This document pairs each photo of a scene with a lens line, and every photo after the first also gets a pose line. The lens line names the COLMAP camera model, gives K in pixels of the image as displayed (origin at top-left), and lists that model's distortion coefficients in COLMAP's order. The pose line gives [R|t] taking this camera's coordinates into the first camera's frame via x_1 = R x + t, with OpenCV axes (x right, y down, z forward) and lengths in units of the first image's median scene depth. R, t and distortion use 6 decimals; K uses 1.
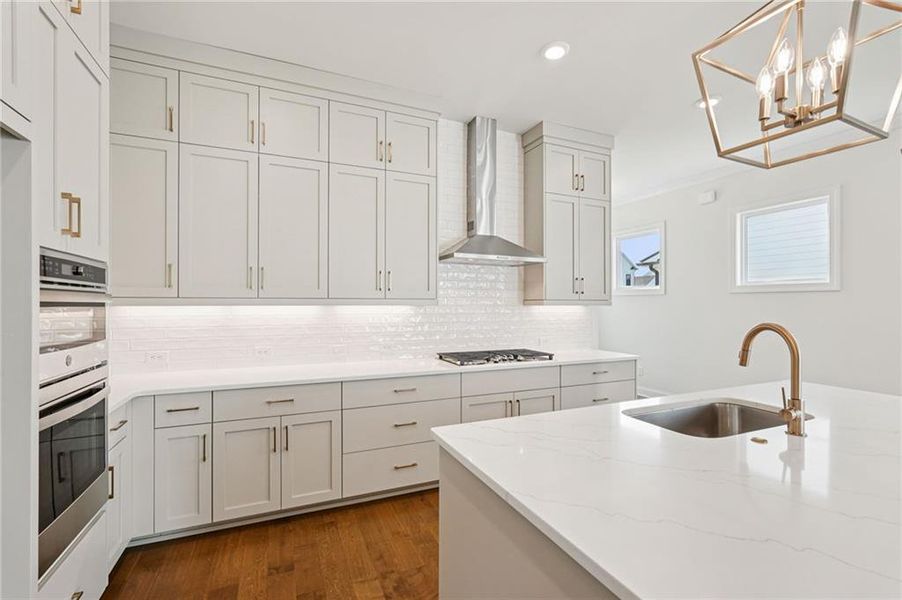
lens RADIAL K [[400.9, 0, 451.7], [0, 400.9, 299.0], [0, 0, 1]] dist [-0.012476, 0.007592]
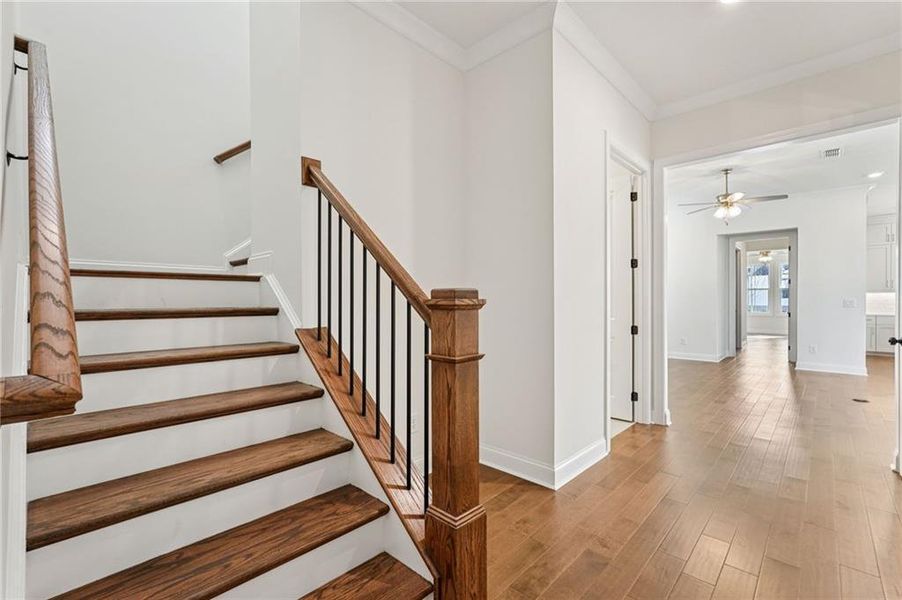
lens RADIAL K [[400.9, 0, 451.7], [0, 400.9, 299.0], [0, 0, 1]] dist [-0.012476, 0.007592]
pose [[0.392209, 0.000322, -0.919876, 0.820381], [0.006516, 0.999974, 0.003128, 0.026768], [0.919853, -0.007221, 0.392197, -2.652511]]
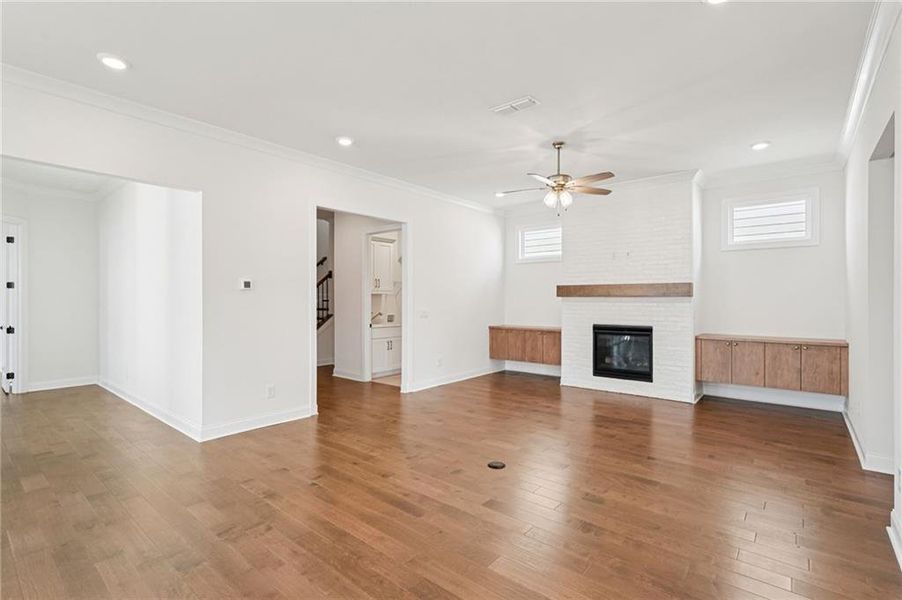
lens RADIAL K [[421.9, 0, 453.7], [0, 421.9, 301.8], [0, 0, 1]] dist [-0.009866, 0.000449]
pose [[-0.893018, 0.001715, -0.450017, 0.651401], [0.002647, 0.999995, -0.001441, 0.006834], [0.450013, -0.002478, -0.893019, -0.008043]]
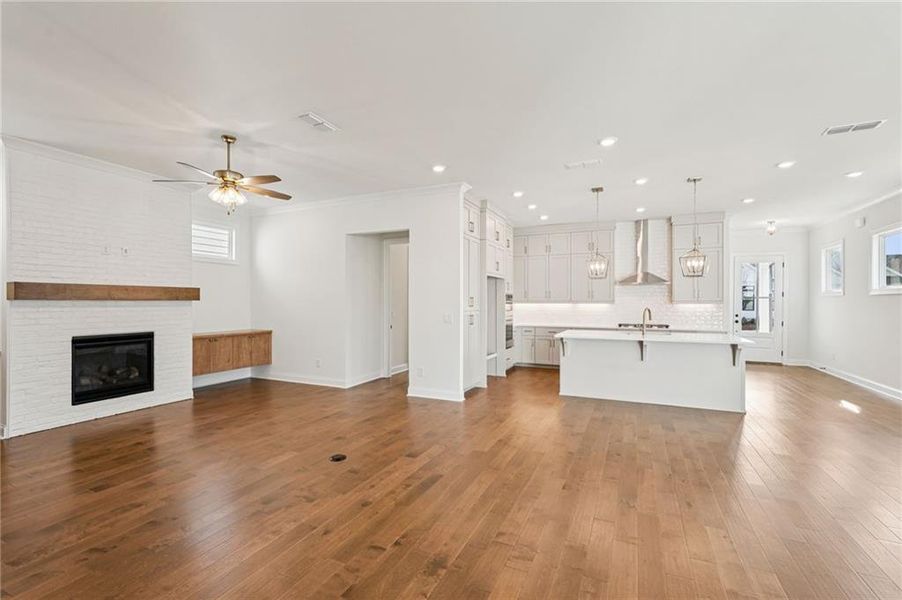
lens RADIAL K [[400.9, 0, 451.7], [0, 400.9, 299.0], [0, 0, 1]] dist [-0.012476, 0.007592]
pose [[0.663016, -0.006392, -0.748578, 1.064785], [0.004930, 0.999979, -0.004172, -0.006693], [0.748589, -0.000924, 0.663034, -1.294106]]
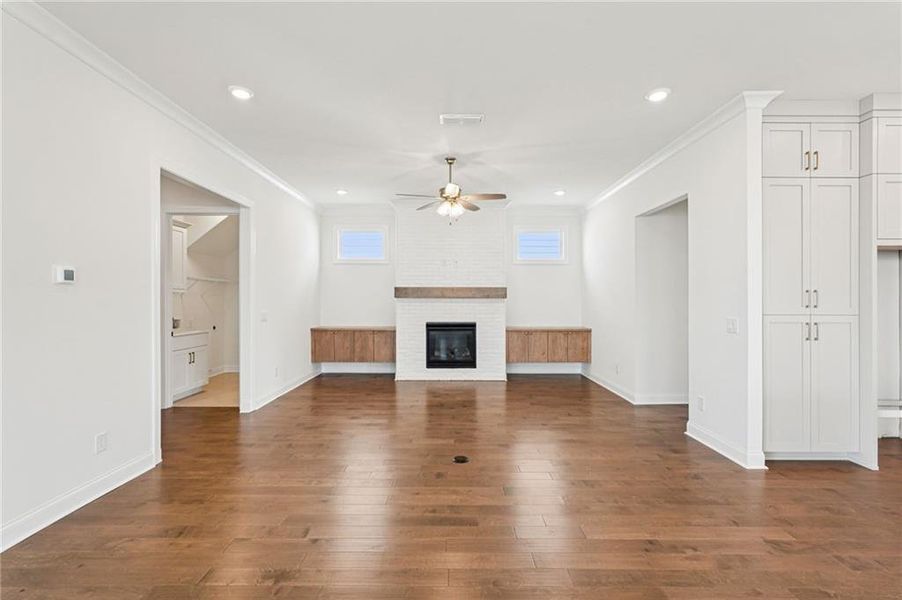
lens RADIAL K [[400.9, 0, 451.7], [0, 400.9, 299.0], [0, 0, 1]] dist [-0.012476, 0.007592]
pose [[-0.400879, -0.004565, -0.916120, 1.020824], [0.004487, 0.999966, -0.006946, 0.003991], [0.916120, -0.006895, -0.400844, -0.470305]]
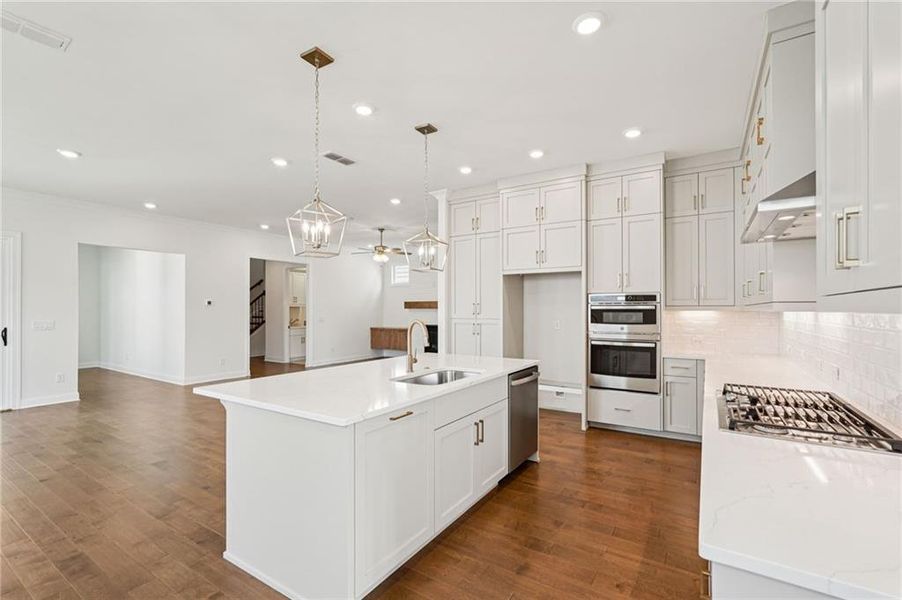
lens RADIAL K [[403.0, 0, 447.8], [0, 403.0, 307.4], [0, 0, 1]] dist [-0.000517, 0.000699]
pose [[-0.837283, -0.002327, -0.546765, 0.750159], [0.005113, 0.999914, -0.012087, 0.012226], [0.546746, -0.012916, -0.837199, 1.172023]]
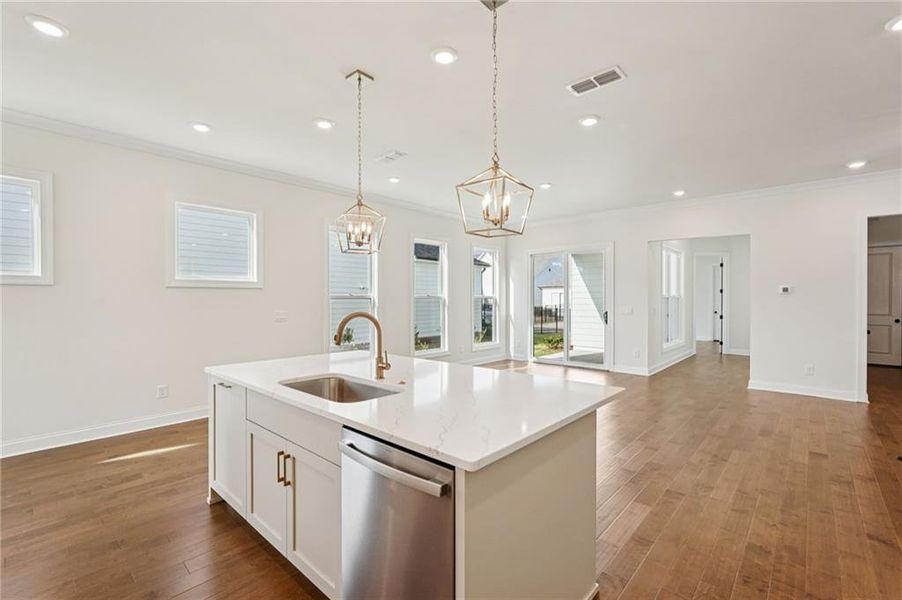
lens RADIAL K [[402.0, 0, 450.1], [0, 402.0, 302.6], [0, 0, 1]] dist [-0.009389, 0.005897]
pose [[-0.409753, -0.010293, 0.912139, -0.312383], [-0.008805, 0.999934, 0.007328, 0.006205], [-0.912154, -0.005028, -0.409816, 0.578045]]
